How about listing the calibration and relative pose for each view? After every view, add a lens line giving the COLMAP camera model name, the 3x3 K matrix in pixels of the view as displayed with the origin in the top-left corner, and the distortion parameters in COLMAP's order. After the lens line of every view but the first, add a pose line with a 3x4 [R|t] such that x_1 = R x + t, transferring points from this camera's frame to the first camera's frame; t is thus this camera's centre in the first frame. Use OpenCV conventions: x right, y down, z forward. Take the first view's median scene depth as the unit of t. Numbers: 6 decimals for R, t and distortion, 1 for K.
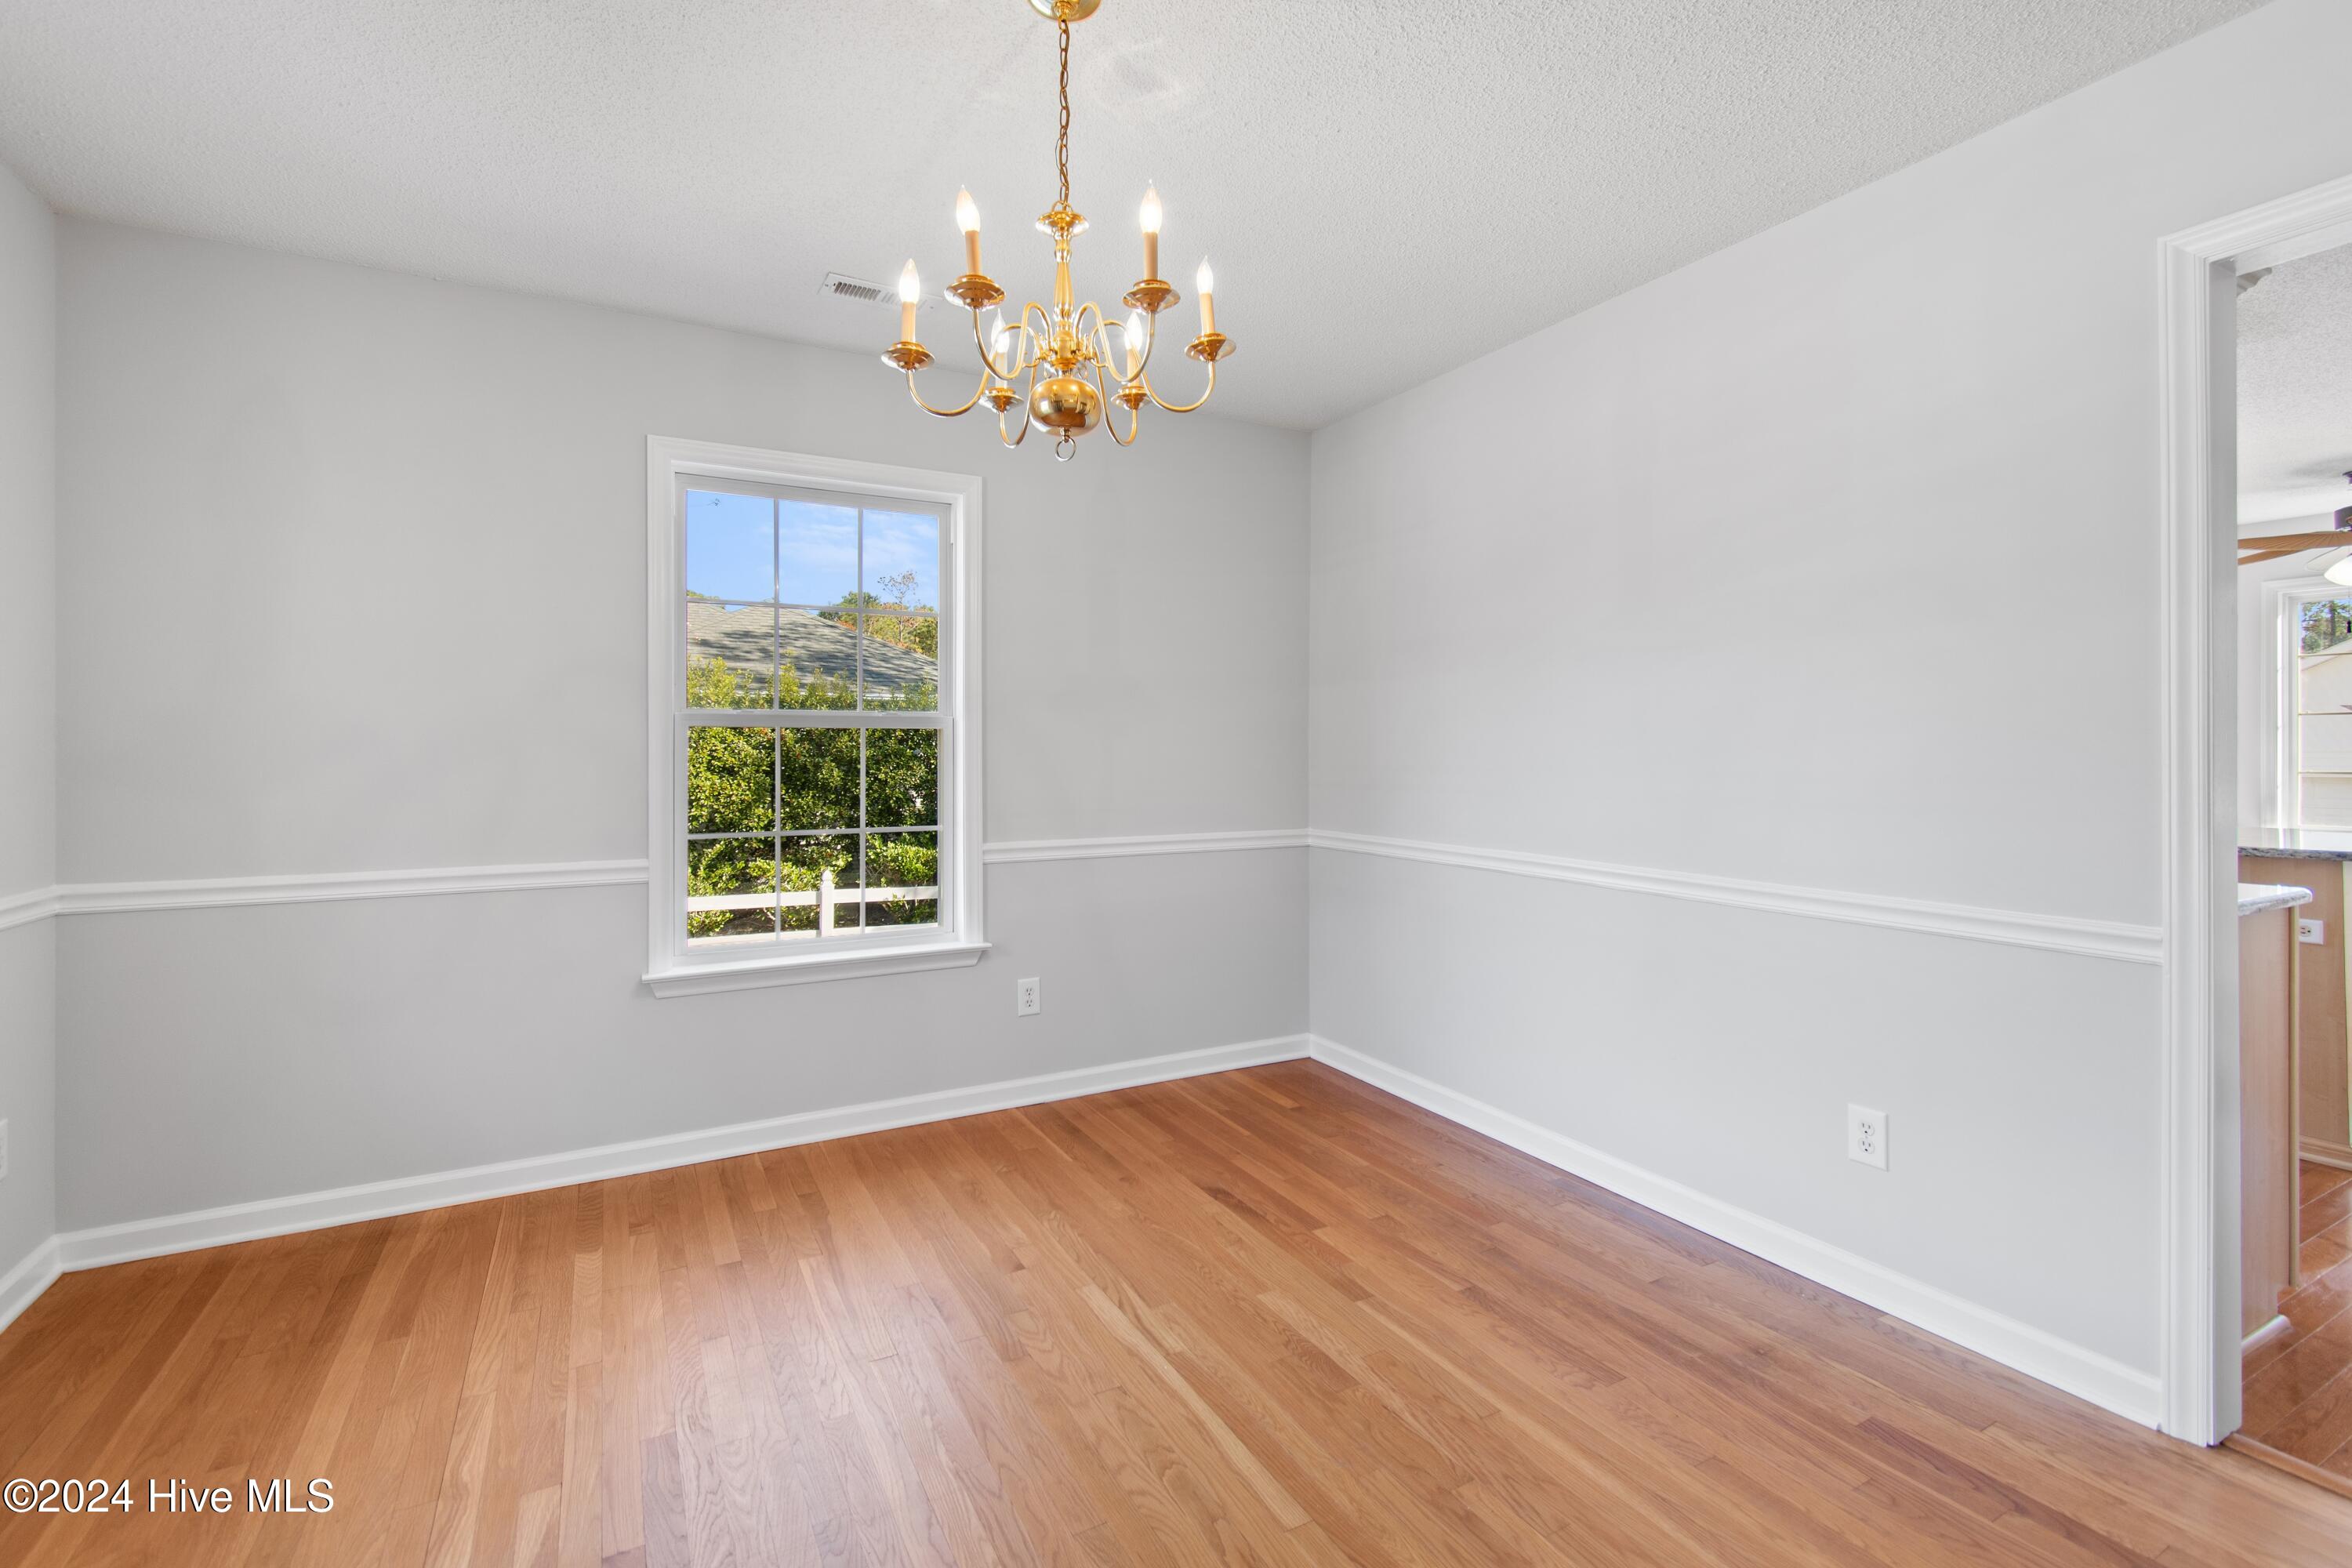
lens RADIAL K [[1046.0, 0, 1173.8], [0, 1046.0, 749.7], [0, 0, 1]] dist [0.000024, -0.001200]
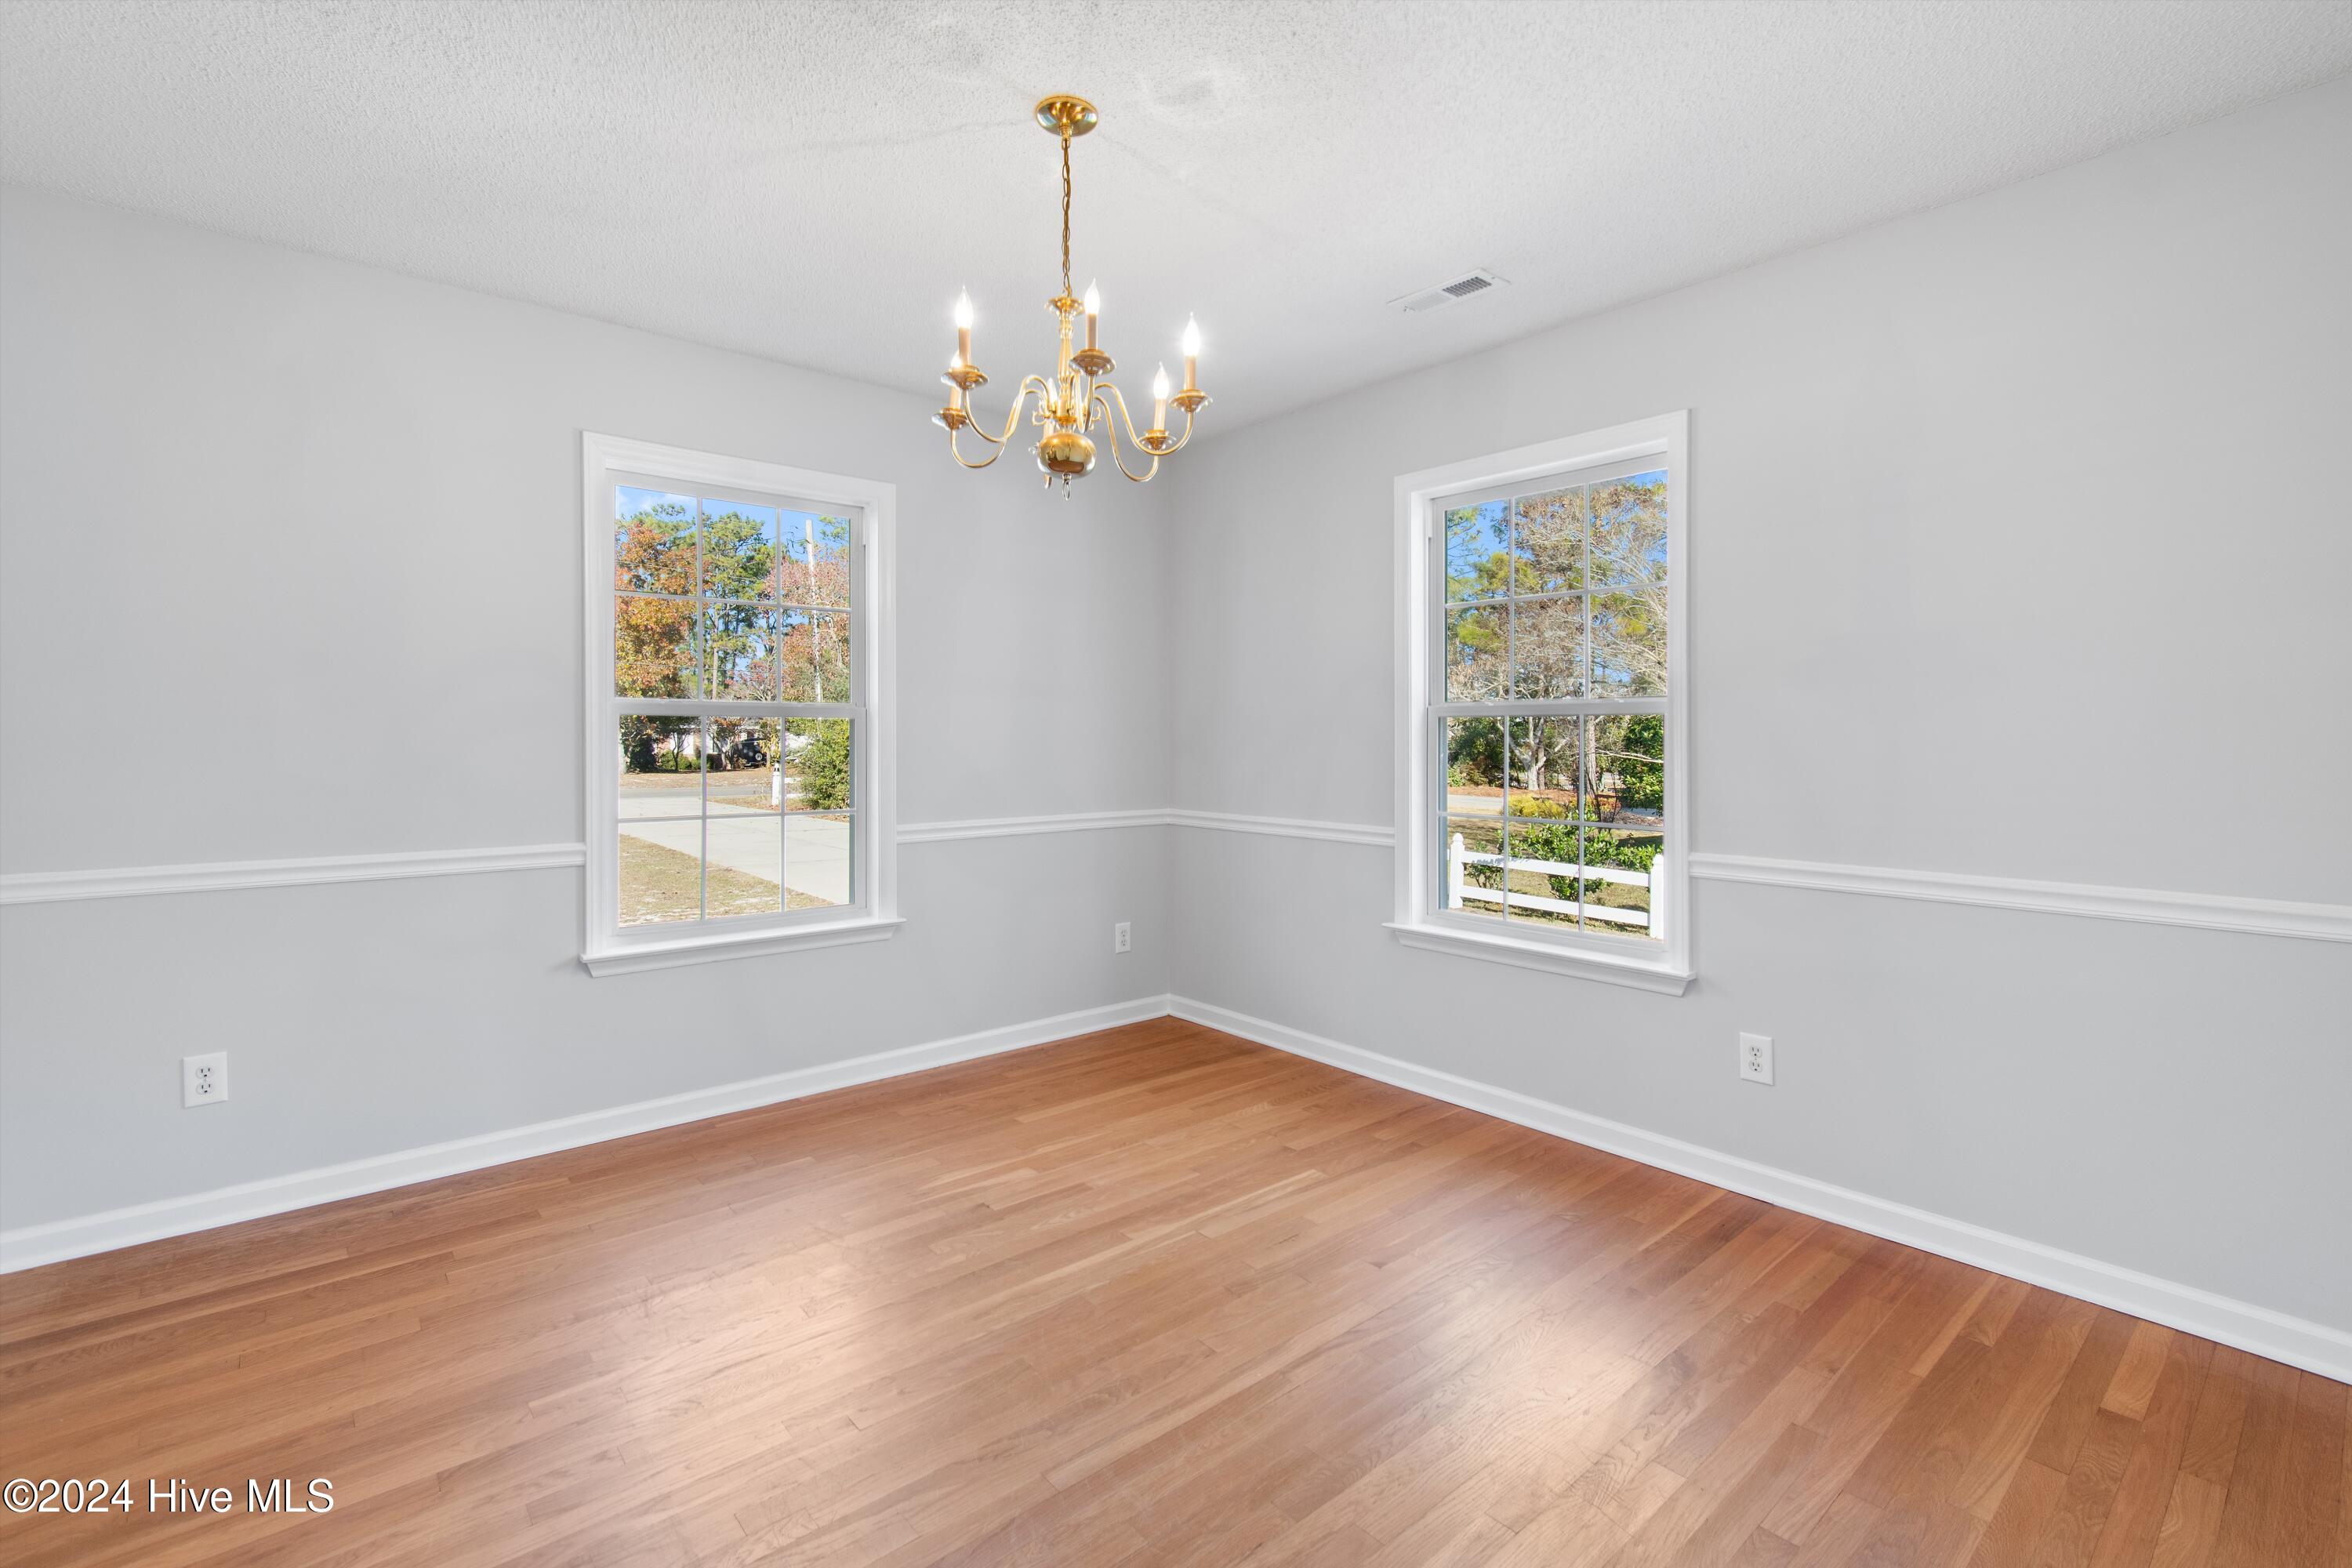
lens RADIAL K [[1046.0, 0, 1173.8], [0, 1046.0, 749.7], [0, 0, 1]] dist [0.000024, -0.001200]
pose [[0.204450, 0.007807, -0.978846, 0.674218], [-0.010946, 0.999924, 0.005688, 0.010757], [0.978816, 0.009551, 0.204520, 0.534669]]
